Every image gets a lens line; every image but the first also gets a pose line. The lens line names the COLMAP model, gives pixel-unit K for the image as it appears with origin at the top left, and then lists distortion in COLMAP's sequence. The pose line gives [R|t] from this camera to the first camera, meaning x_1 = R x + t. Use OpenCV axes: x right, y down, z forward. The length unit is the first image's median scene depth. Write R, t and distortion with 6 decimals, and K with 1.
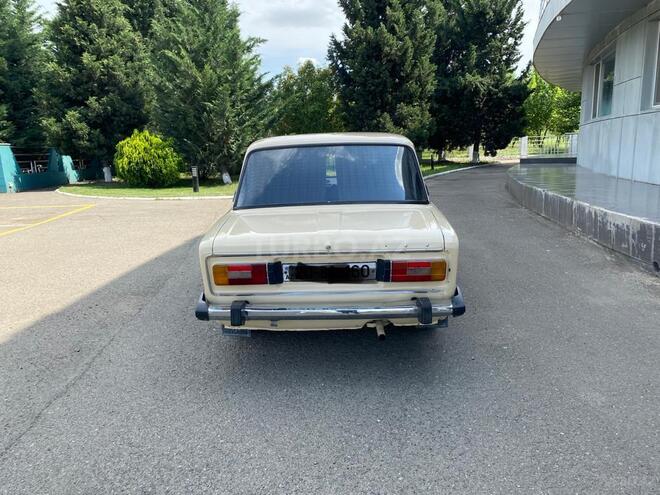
lens RADIAL K [[505.8, 0, 328.1], [0, 505.8, 245.0], [0, 0, 1]] dist [0.043294, -0.053291]
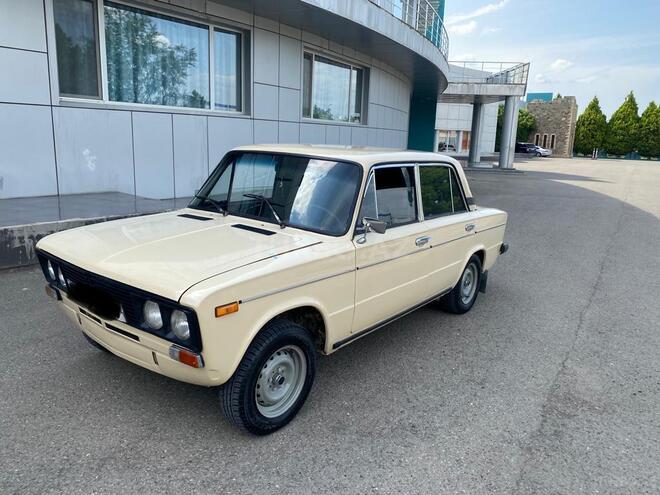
lens RADIAL K [[505.8, 0, 328.1], [0, 505.8, 245.0], [0, 0, 1]] dist [0.043294, -0.053291]
pose [[-0.808701, -0.127263, 0.574288, -0.119675], [0.097519, 0.933798, 0.344254, -0.087344], [-0.580080, 0.334403, -0.742753, 0.414485]]
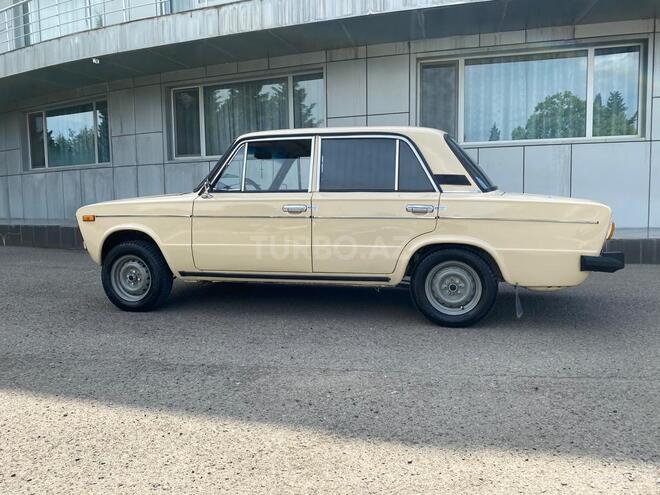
lens RADIAL K [[505.6, 0, 334.3], [0, 505.6, 246.5], [0, 0, 1]] dist [0.045817, -0.046145]
pose [[0.215039, -0.060181, 0.974749, -0.224653], [0.195149, 0.980618, 0.017492, -0.007552], [-0.956909, 0.186460, 0.222615, 0.201505]]
